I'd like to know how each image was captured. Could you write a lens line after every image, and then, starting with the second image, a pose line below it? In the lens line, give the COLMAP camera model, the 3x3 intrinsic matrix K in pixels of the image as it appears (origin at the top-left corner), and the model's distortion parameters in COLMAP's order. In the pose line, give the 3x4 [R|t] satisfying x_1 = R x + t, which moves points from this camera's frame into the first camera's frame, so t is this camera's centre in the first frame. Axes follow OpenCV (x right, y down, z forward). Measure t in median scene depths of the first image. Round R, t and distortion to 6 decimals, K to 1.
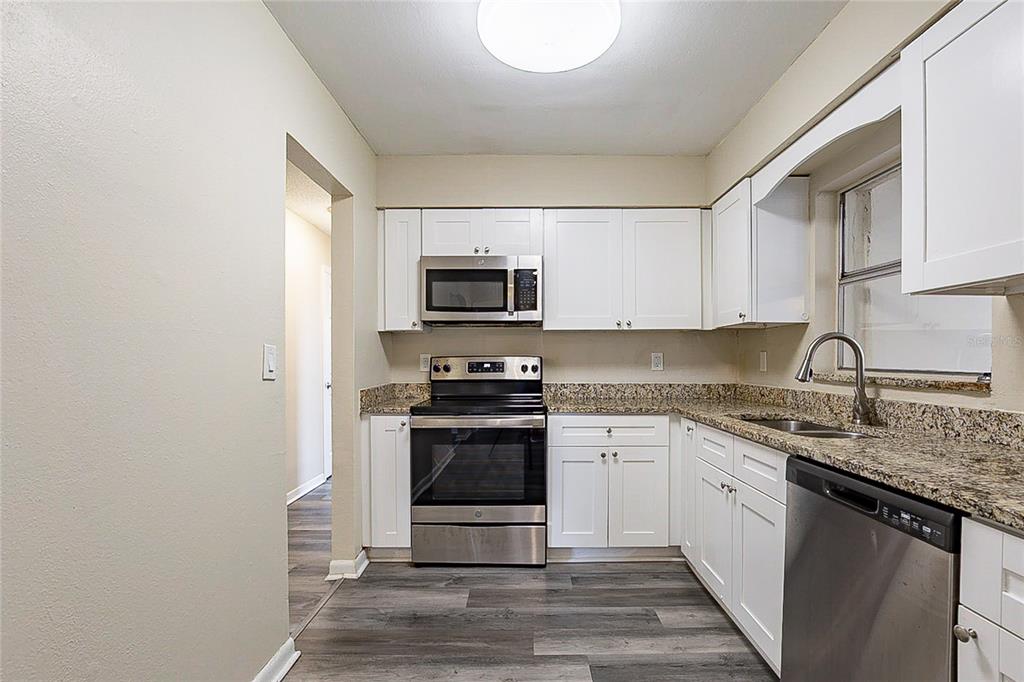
lens RADIAL K [[471.5, 0, 505.5], [0, 471.5, 353.0], [0, 0, 1]] dist [0.002466, 0.000641]
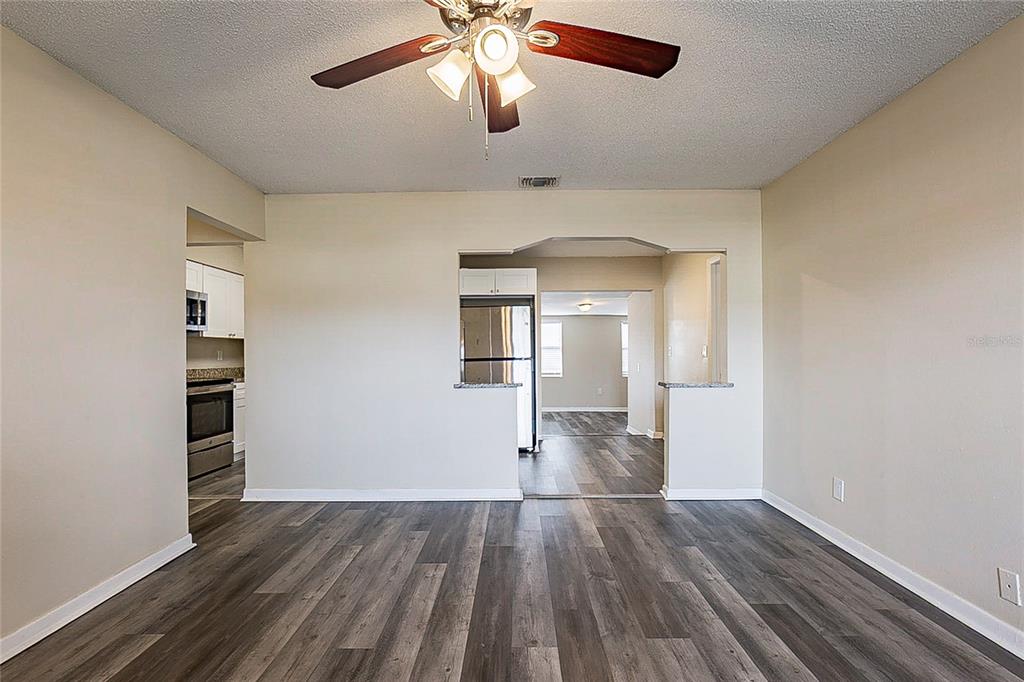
lens RADIAL K [[471.2, 0, 526.7], [0, 471.2, 353.1], [0, 0, 1]] dist [-0.000334, 0.000045]
pose [[-0.031190, 0.005575, 0.999498, -1.761313], [-0.006105, 0.999965, -0.005768, 0.013909], [-0.999495, -0.006282, -0.031155, -0.108587]]
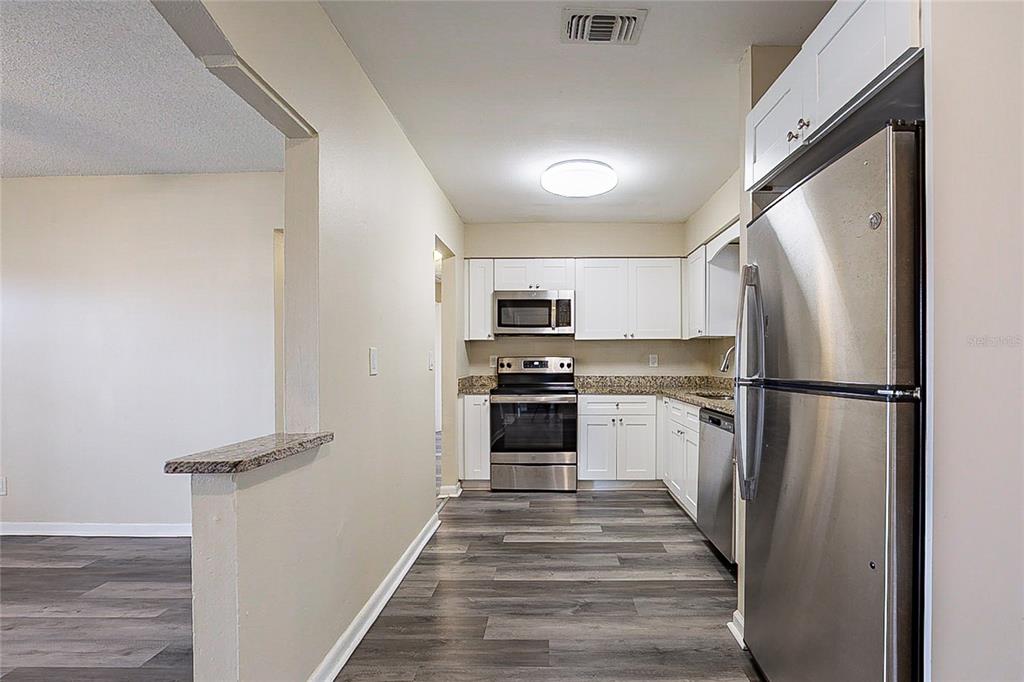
lens RADIAL K [[489.0, 0, 528.6], [0, 489.0, 360.3], [0, 0, 1]] dist [-0.000508, -0.000287]
pose [[0.999967, 0.000063, -0.008125, -0.058513], [0.000070, 0.999866, 0.016350, -0.008752], [0.008125, -0.016350, 0.999833, -0.594954]]
